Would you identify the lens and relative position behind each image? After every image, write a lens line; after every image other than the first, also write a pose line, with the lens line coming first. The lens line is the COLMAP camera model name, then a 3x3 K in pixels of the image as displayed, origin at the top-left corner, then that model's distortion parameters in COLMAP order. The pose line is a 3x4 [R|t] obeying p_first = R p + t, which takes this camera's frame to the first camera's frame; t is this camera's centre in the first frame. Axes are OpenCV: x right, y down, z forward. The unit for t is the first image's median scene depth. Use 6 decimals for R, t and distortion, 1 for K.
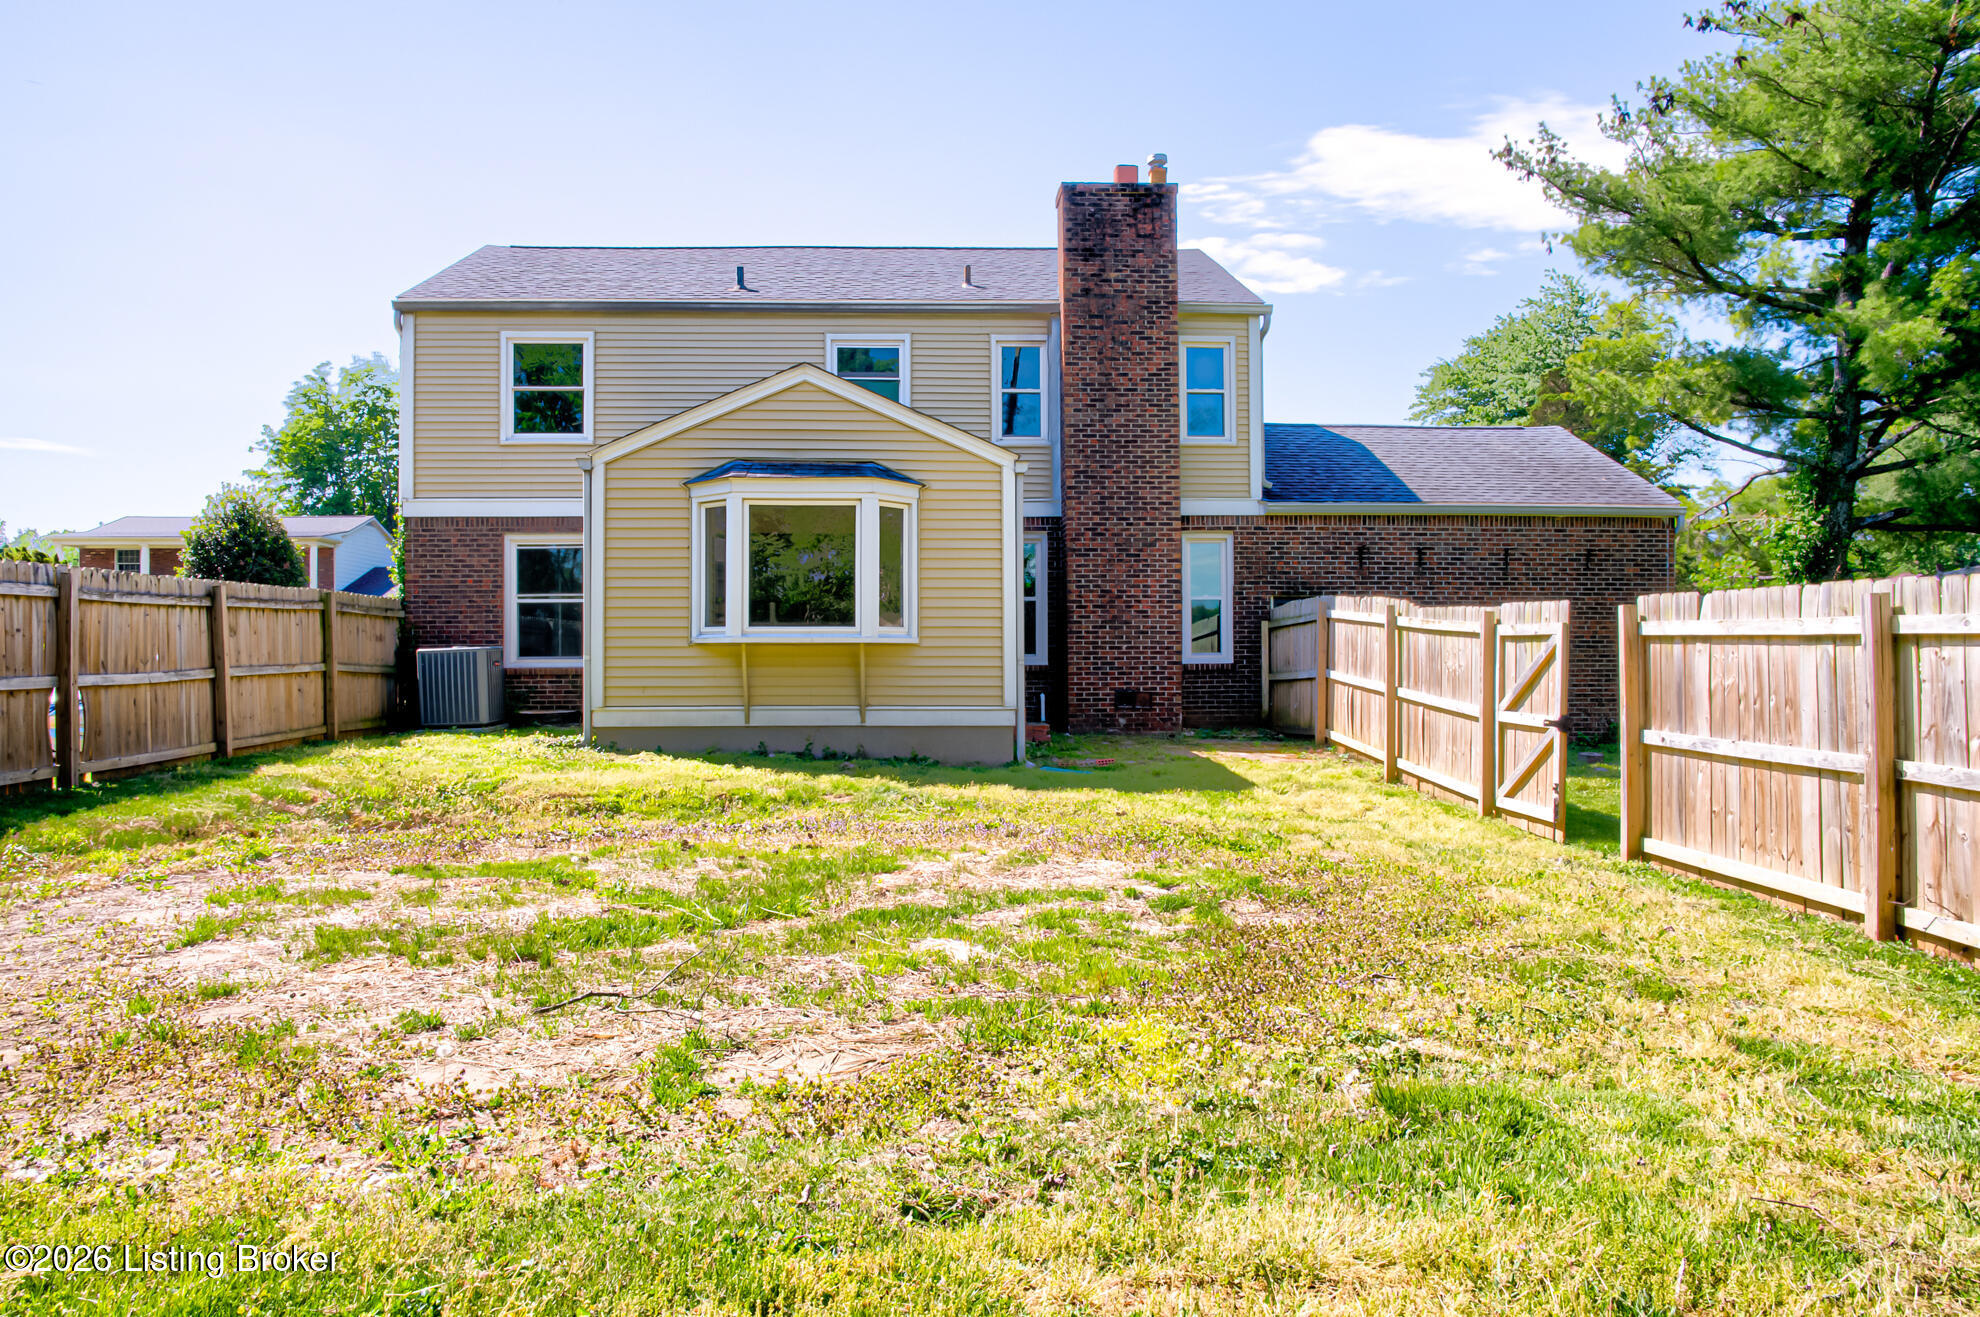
lens RADIAL K [[1341.1, 0, 987.5], [0, 1341.1, 657.3], [0, 0, 1]] dist [-0.039765, -0.000287]
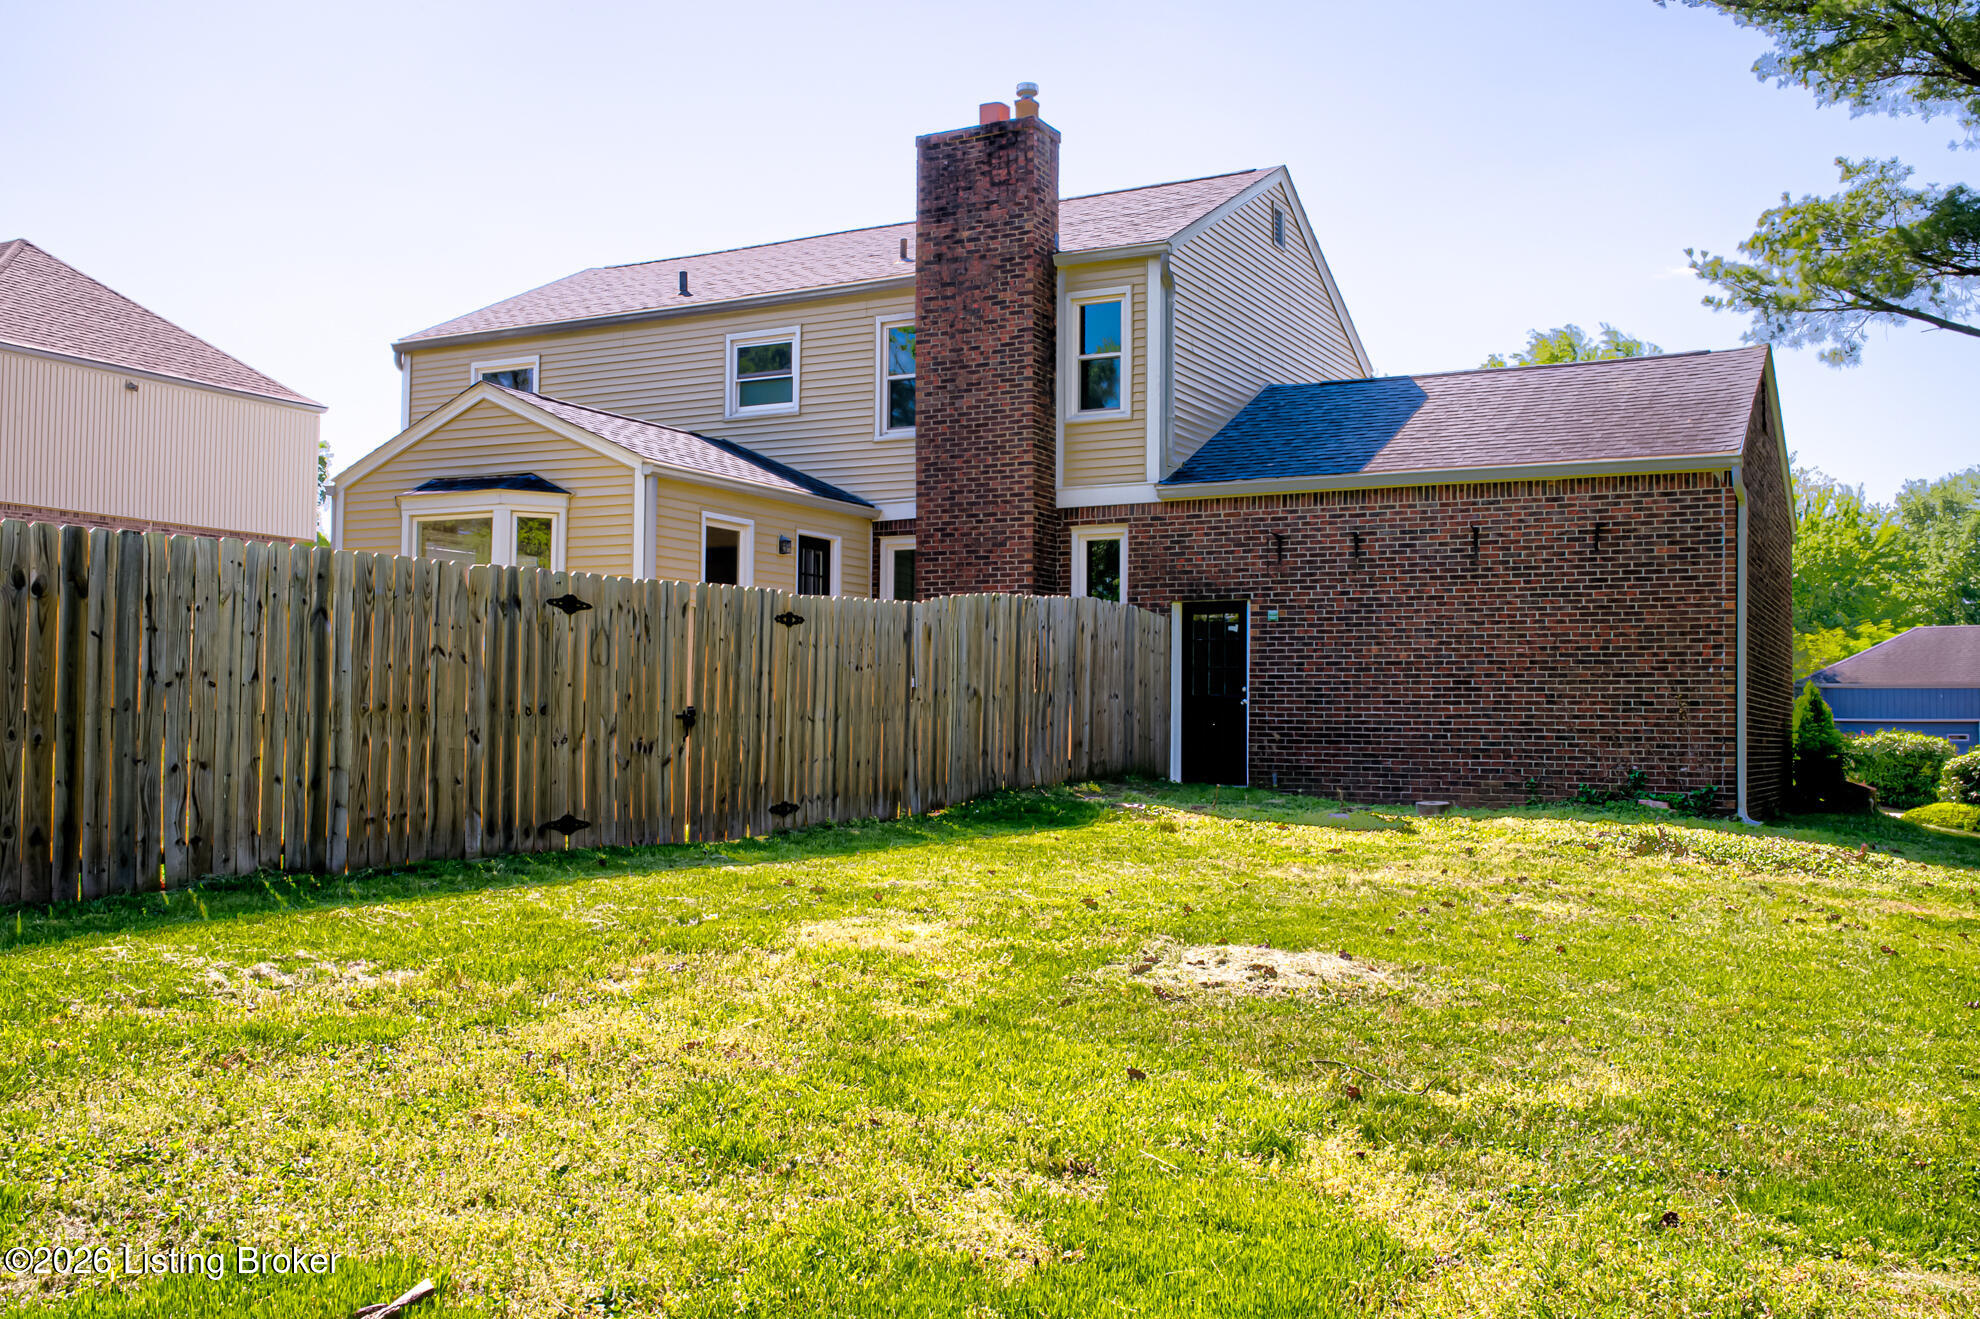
lens RADIAL K [[1836.8, 0, 988.7], [0, 1836.8, 661.2], [0, 0, 1]] dist [0.007702, 0.000000]
pose [[0.856879, -0.009700, -0.515426, 0.706102], [-0.010847, 0.999262, -0.036838, 0.032576], [0.515403, 0.037156, 0.856142, 0.001816]]
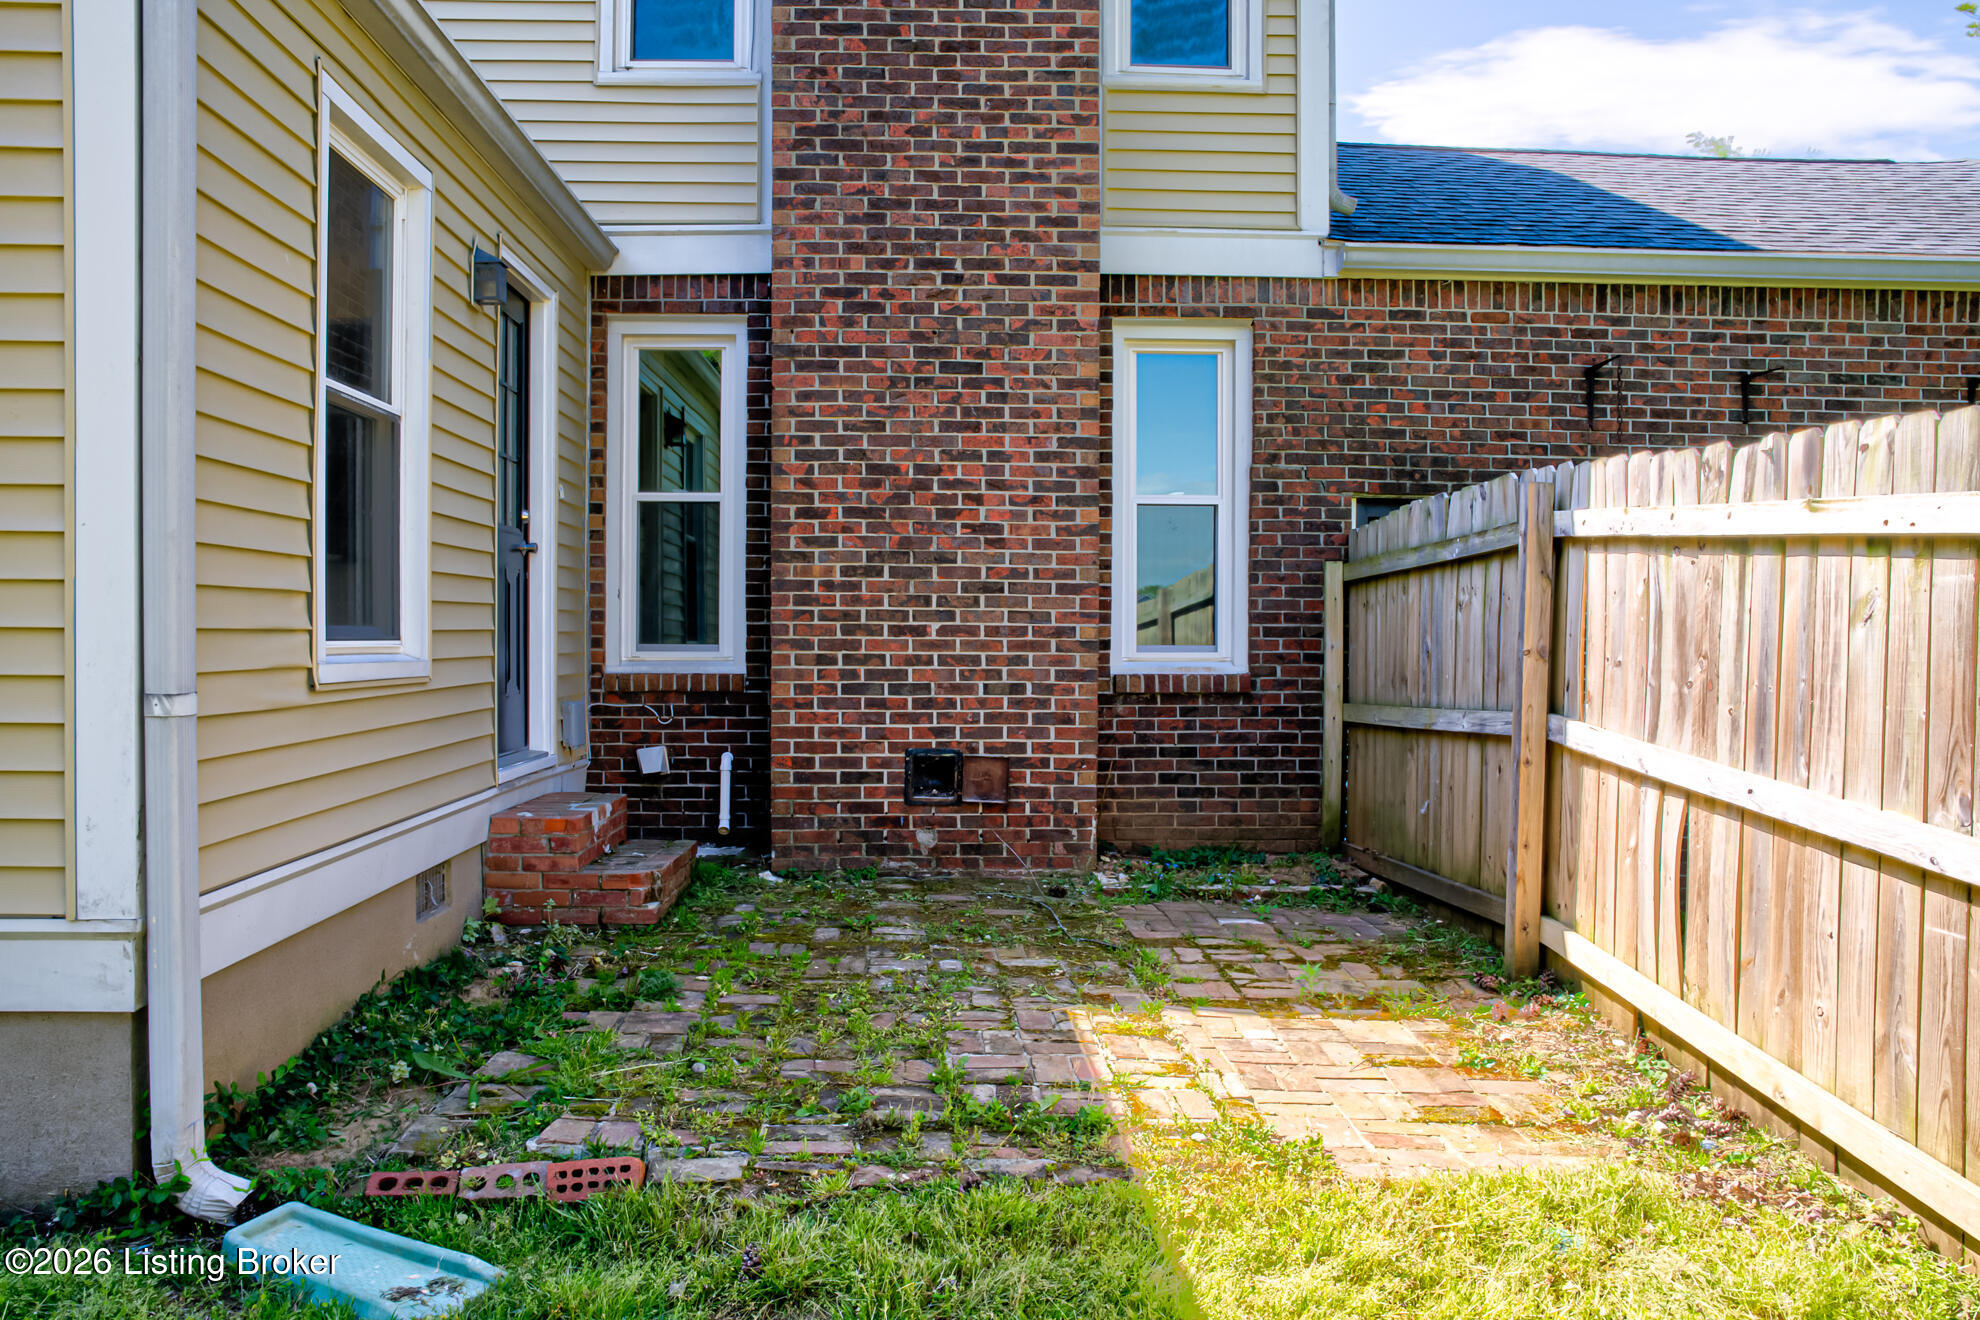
lens RADIAL K [[1483.3, 0, 992.7], [0, 1483.3, 655.5], [0, 0, 1]] dist [-0.044022, 0.008921]
pose [[0.999873, 0.010780, -0.011723, 0.120528], [-0.010595, 0.999820, 0.015760, -0.006756], [0.011891, -0.015634, 0.999807, 0.602188]]
